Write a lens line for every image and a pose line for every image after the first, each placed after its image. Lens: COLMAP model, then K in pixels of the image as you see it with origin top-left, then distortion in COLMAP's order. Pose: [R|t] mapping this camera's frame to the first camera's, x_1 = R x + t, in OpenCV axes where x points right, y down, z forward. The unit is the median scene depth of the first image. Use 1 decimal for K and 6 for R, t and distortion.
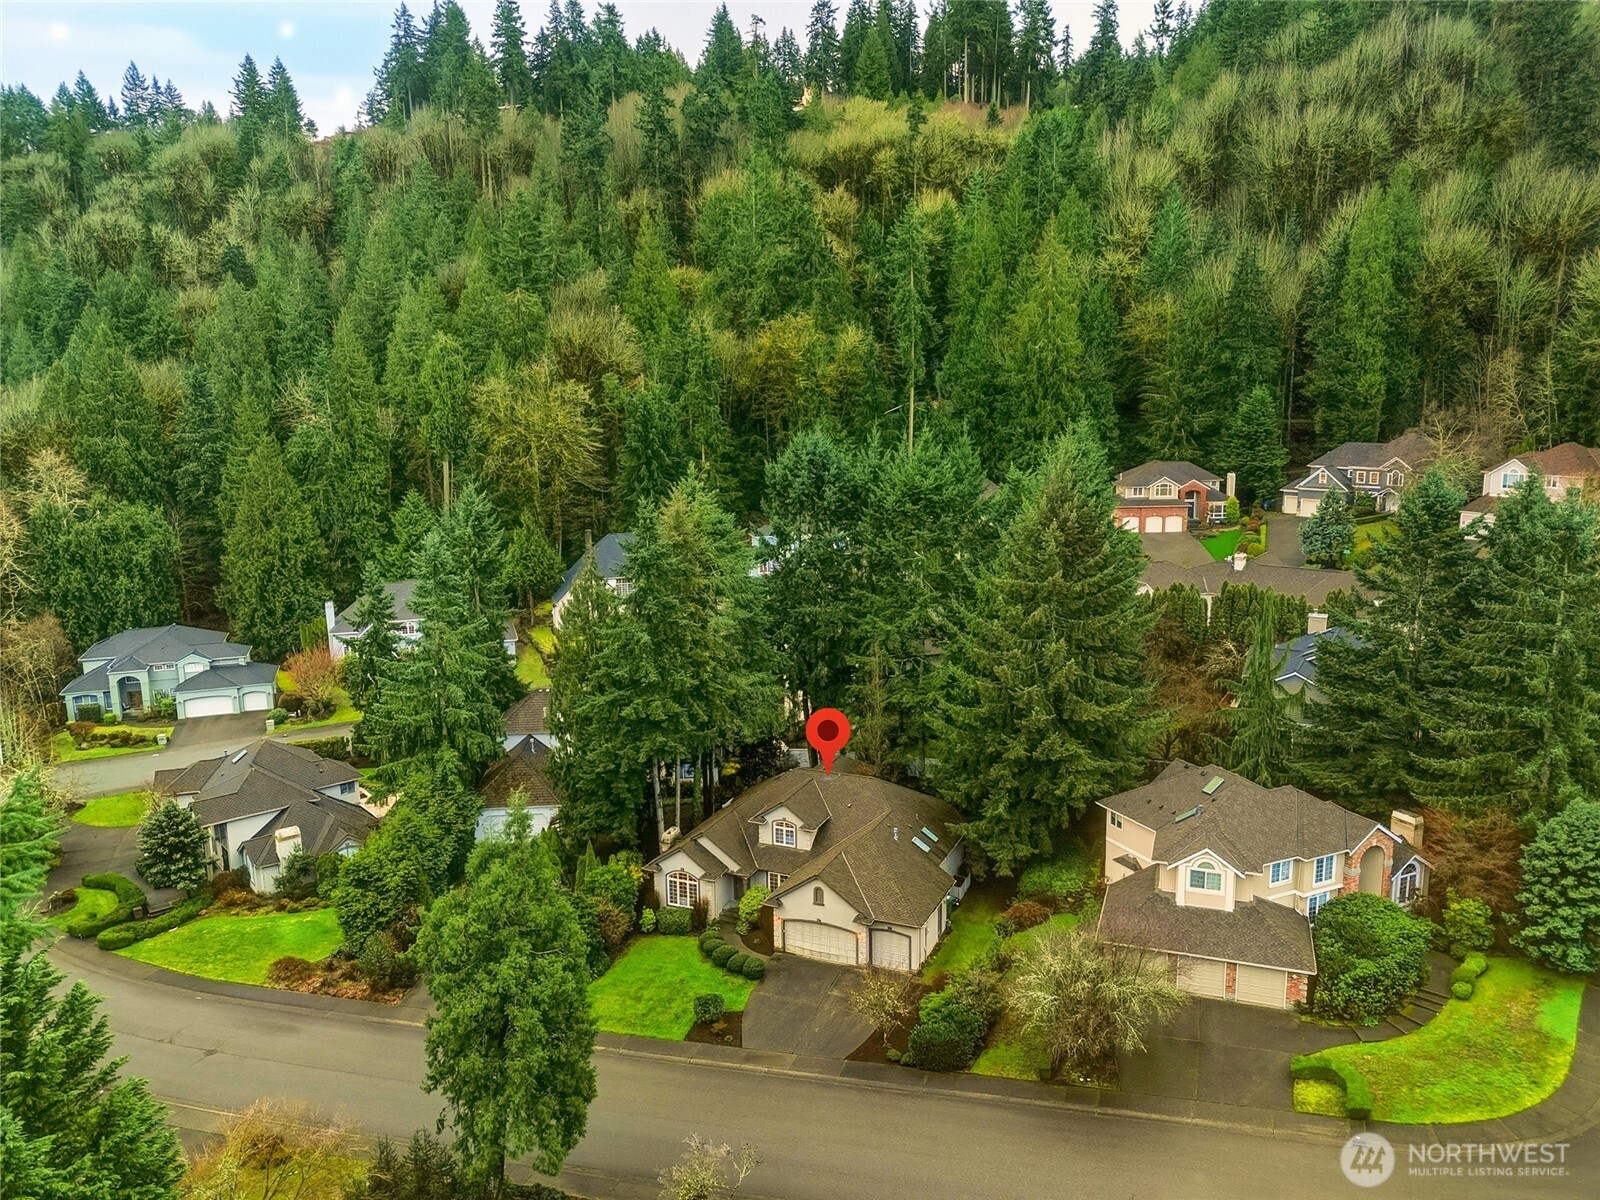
lens RADIAL K [[1187.3, 0, 800.0], [0, 1187.3, 600.0], [0, 0, 1]] dist [0.077797, -0.076018]
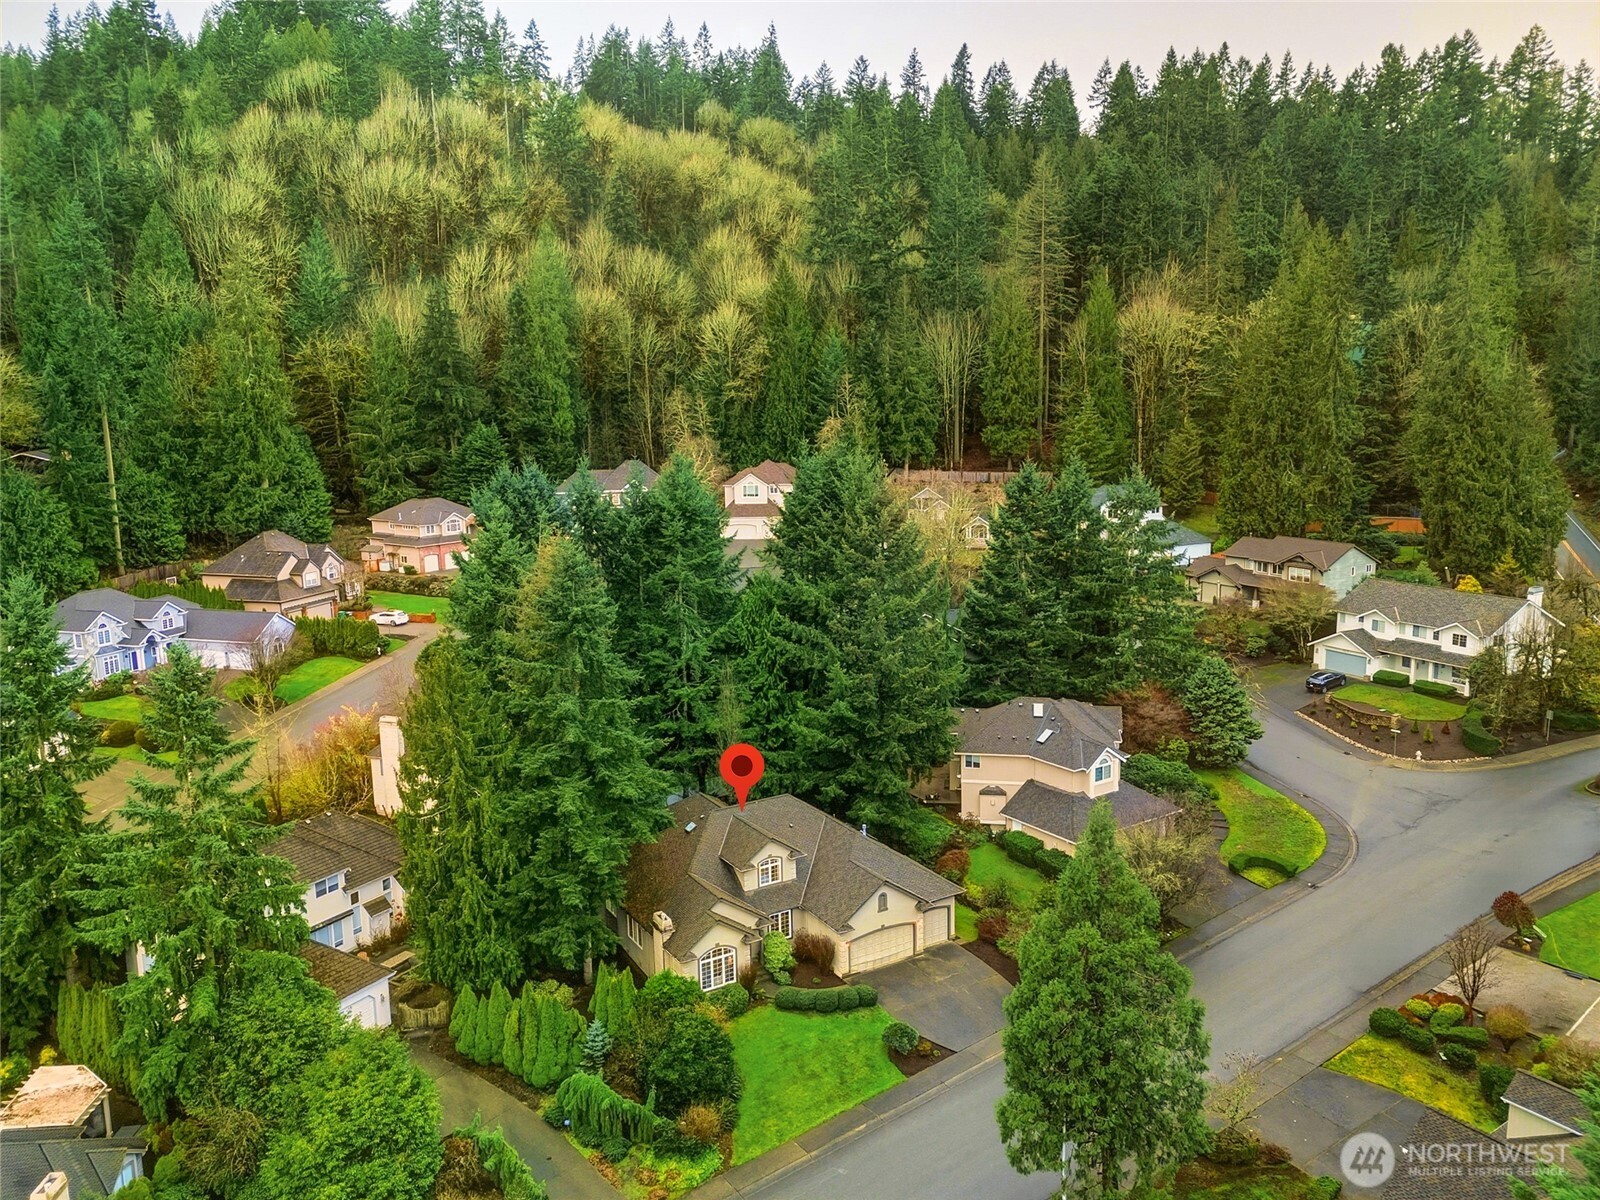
lens RADIAL K [[1187.3, 0, 800.0], [0, 1187.3, 600.0], [0, 0, 1]] dist [0.077797, -0.076018]
pose [[0.588466, -0.139476, 0.796401, -0.501214], [0.170298, 0.984293, 0.046548, -0.040979], [-0.790384, 0.108233, 0.602975, 0.257479]]
